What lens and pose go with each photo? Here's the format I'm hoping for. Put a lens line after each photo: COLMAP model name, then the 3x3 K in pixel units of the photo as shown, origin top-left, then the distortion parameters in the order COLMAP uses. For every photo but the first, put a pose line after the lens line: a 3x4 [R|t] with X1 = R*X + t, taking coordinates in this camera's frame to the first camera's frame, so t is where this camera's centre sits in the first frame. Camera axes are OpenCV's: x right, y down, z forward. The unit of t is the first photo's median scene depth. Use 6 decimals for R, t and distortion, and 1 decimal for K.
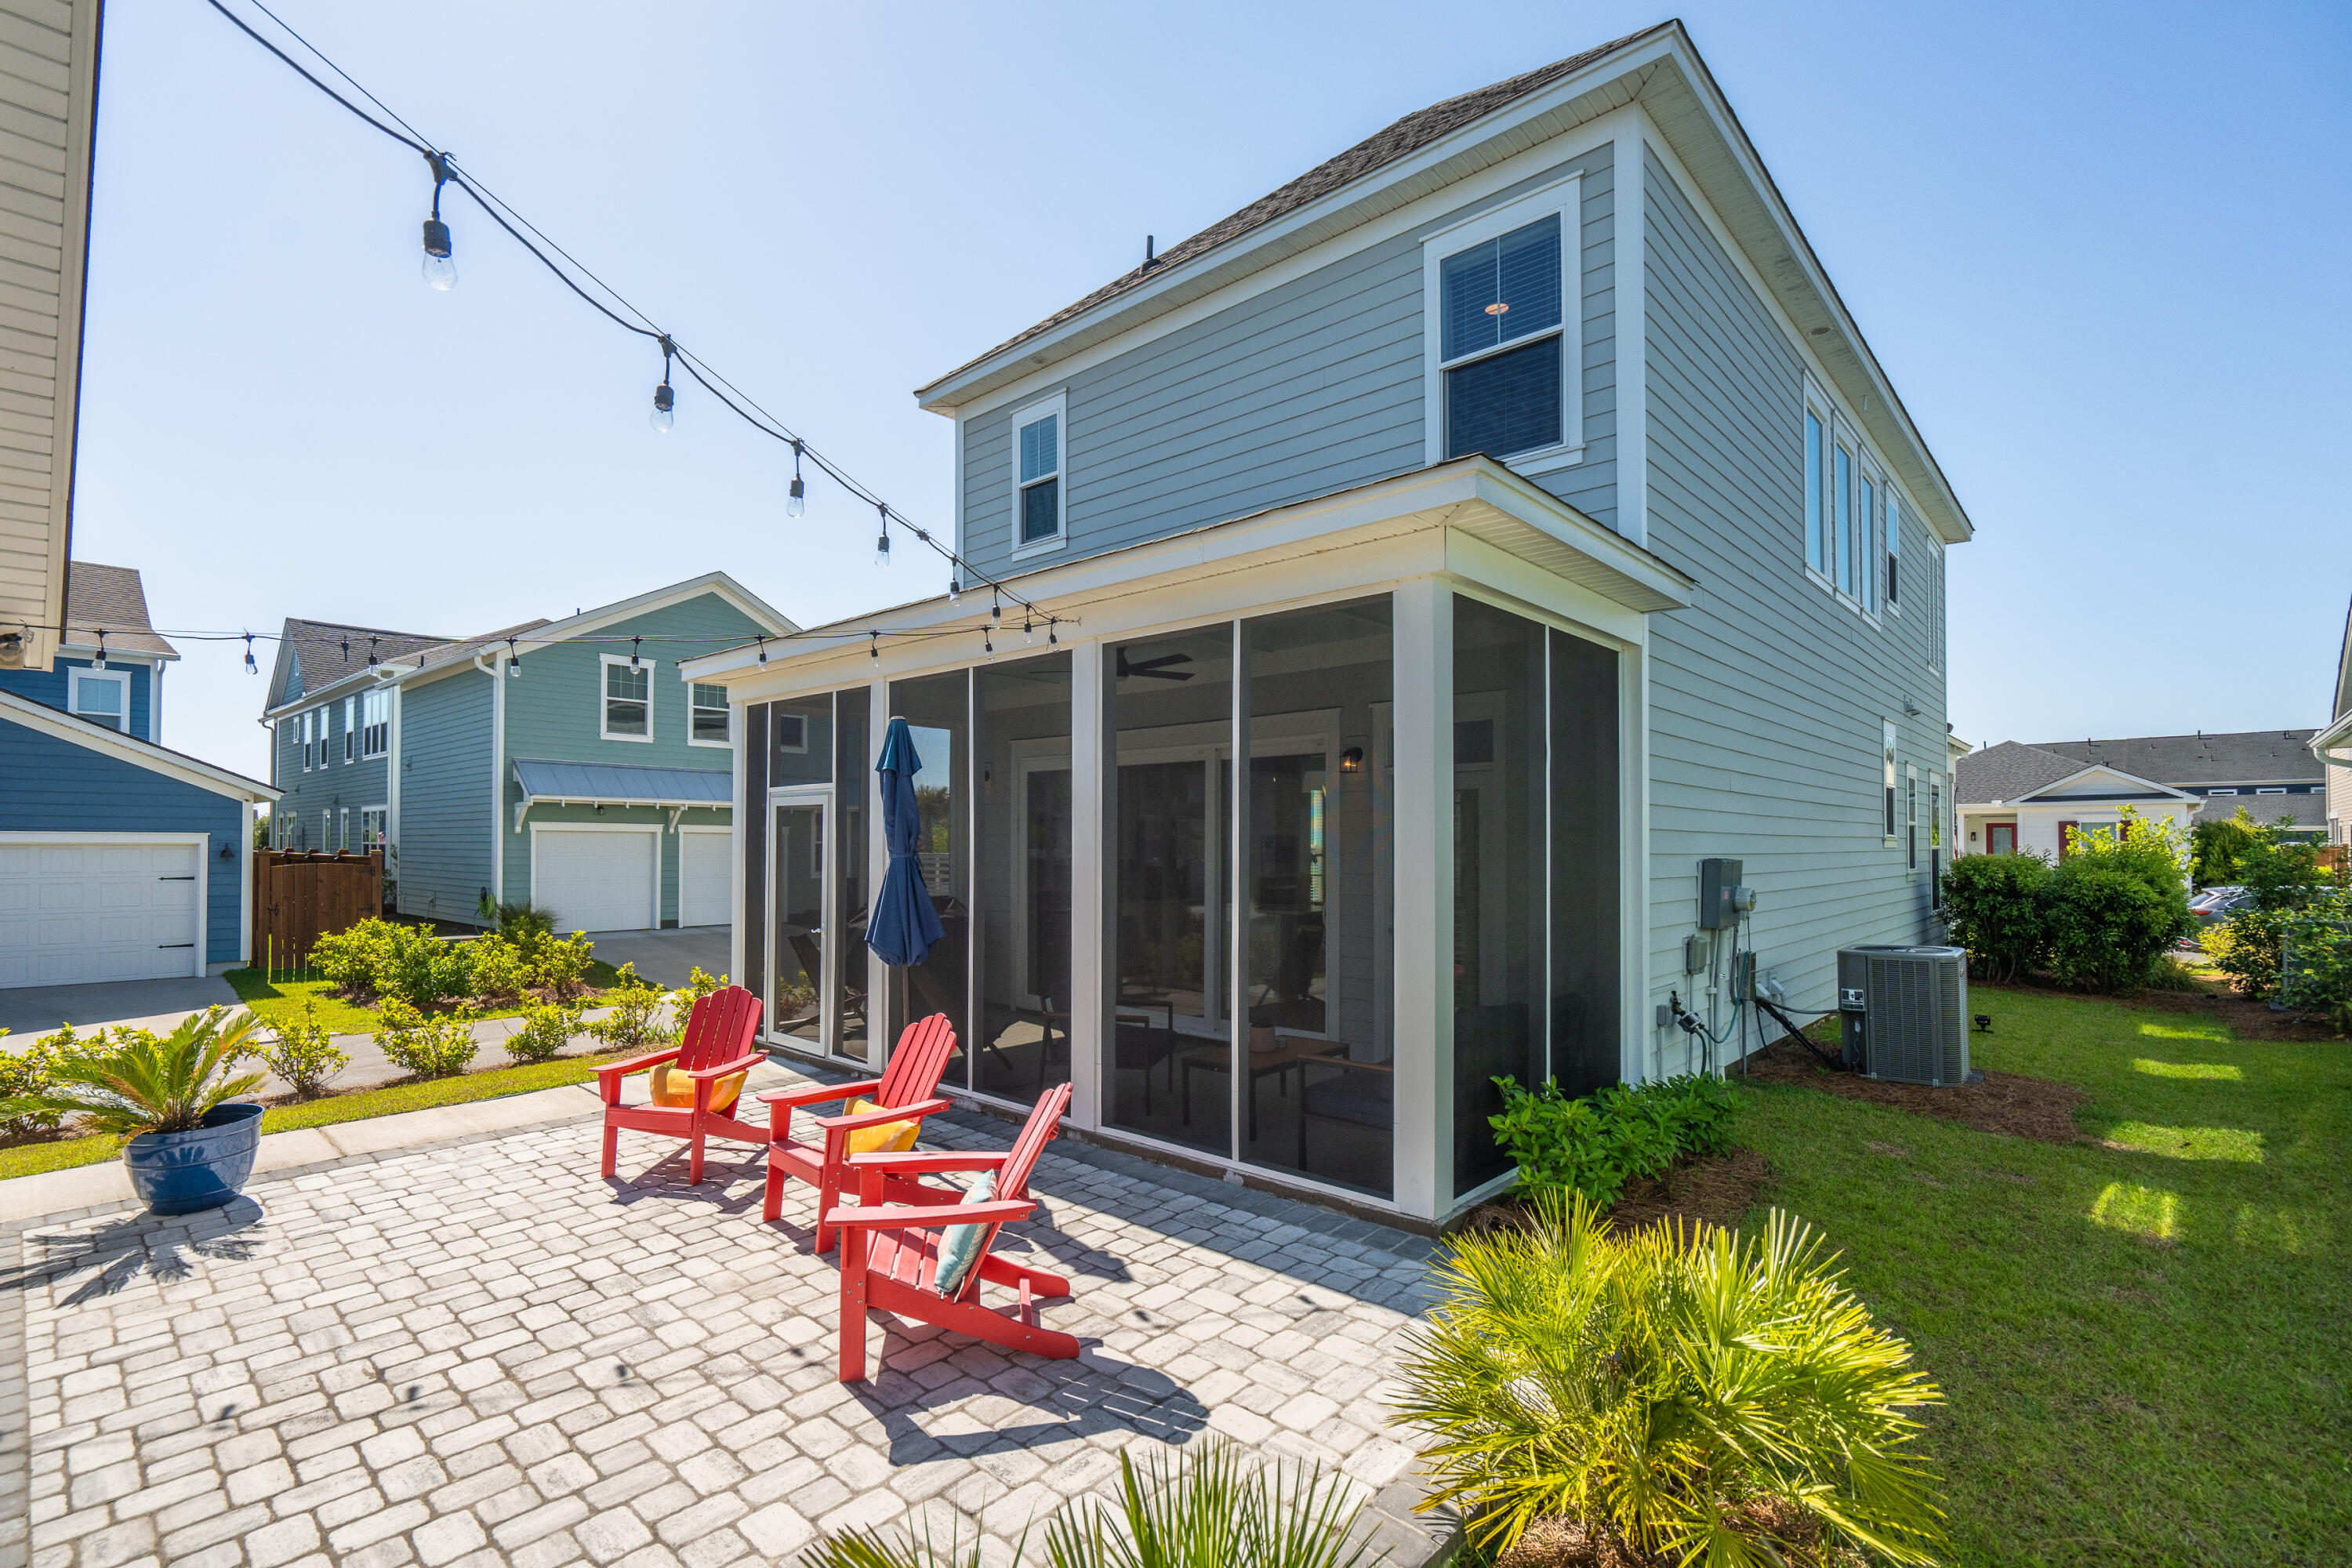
lens RADIAL K [[1071.5, 0, 1127.7], [0, 1071.5, 825.0], [0, 0, 1]] dist [-0.002418, -0.000550]
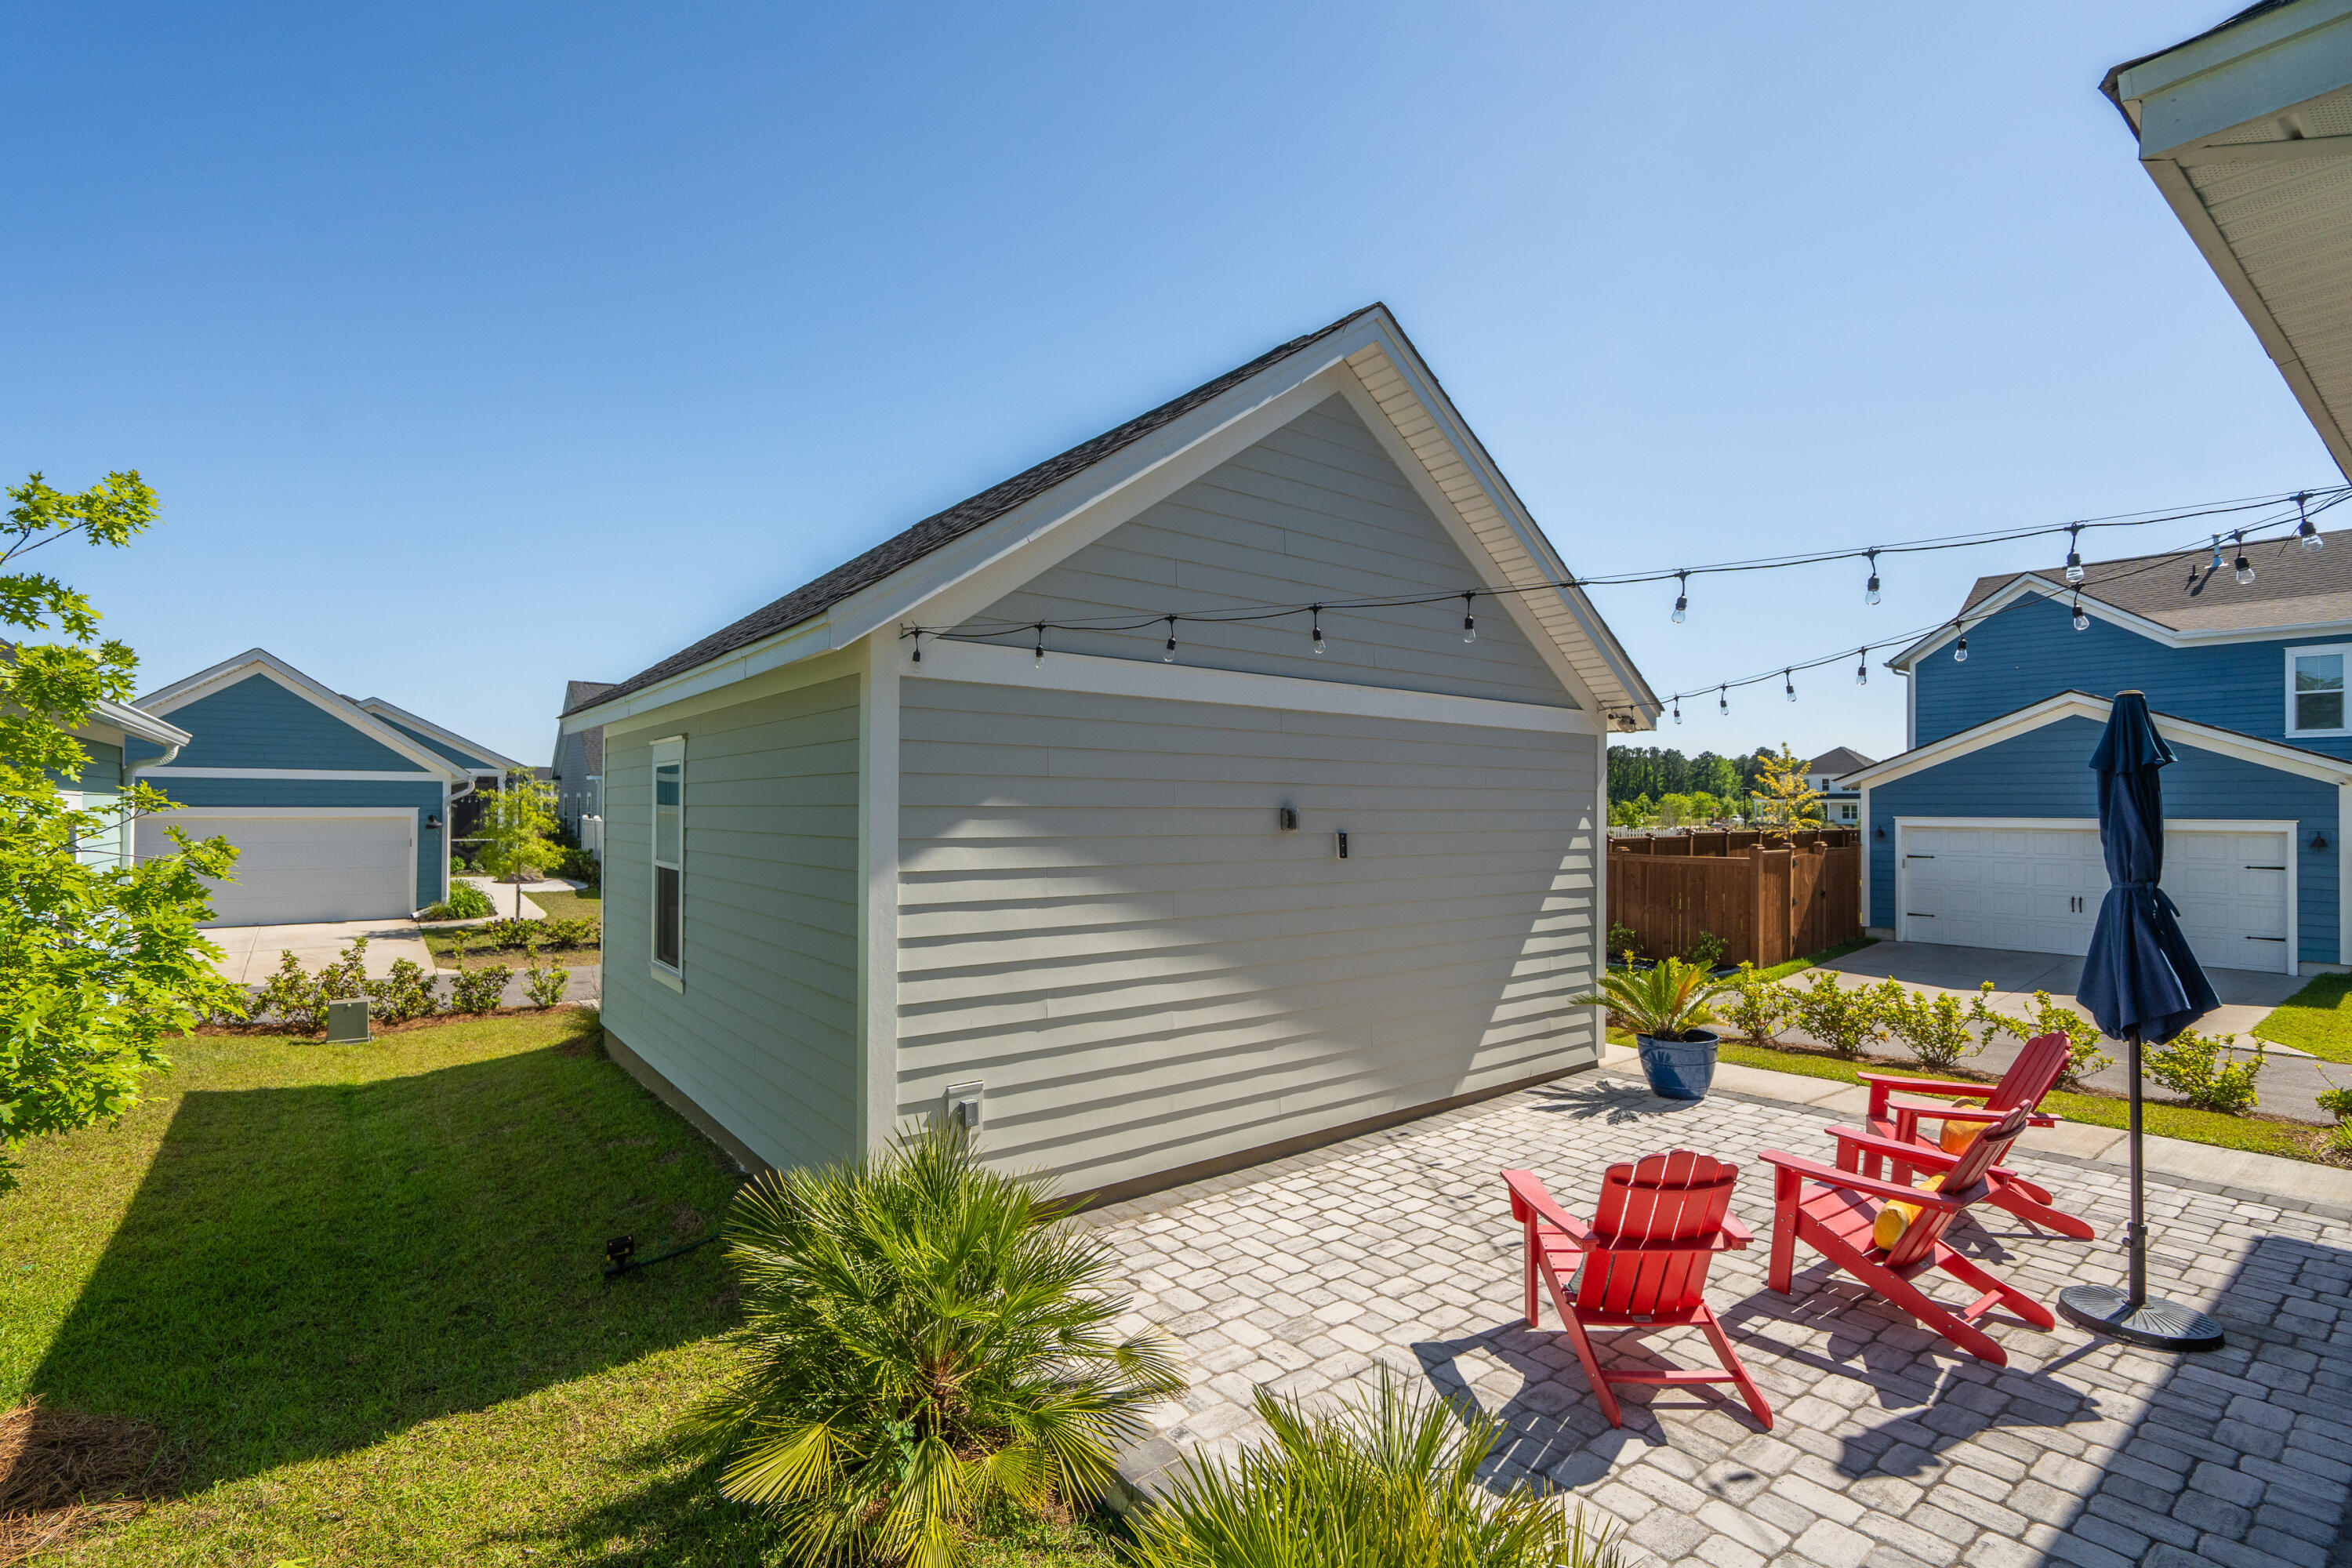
lens RADIAL K [[1055.0, 0, 1149.2], [0, 1055.0, 784.0], [0, 0, 1]] dist [-0.009450, 0.003396]
pose [[-0.154656, -0.029417, -0.987530, 0.751619], [0.012644, 0.999416, -0.031752, -0.032365], [0.987887, -0.017397, -0.154194, 0.601935]]
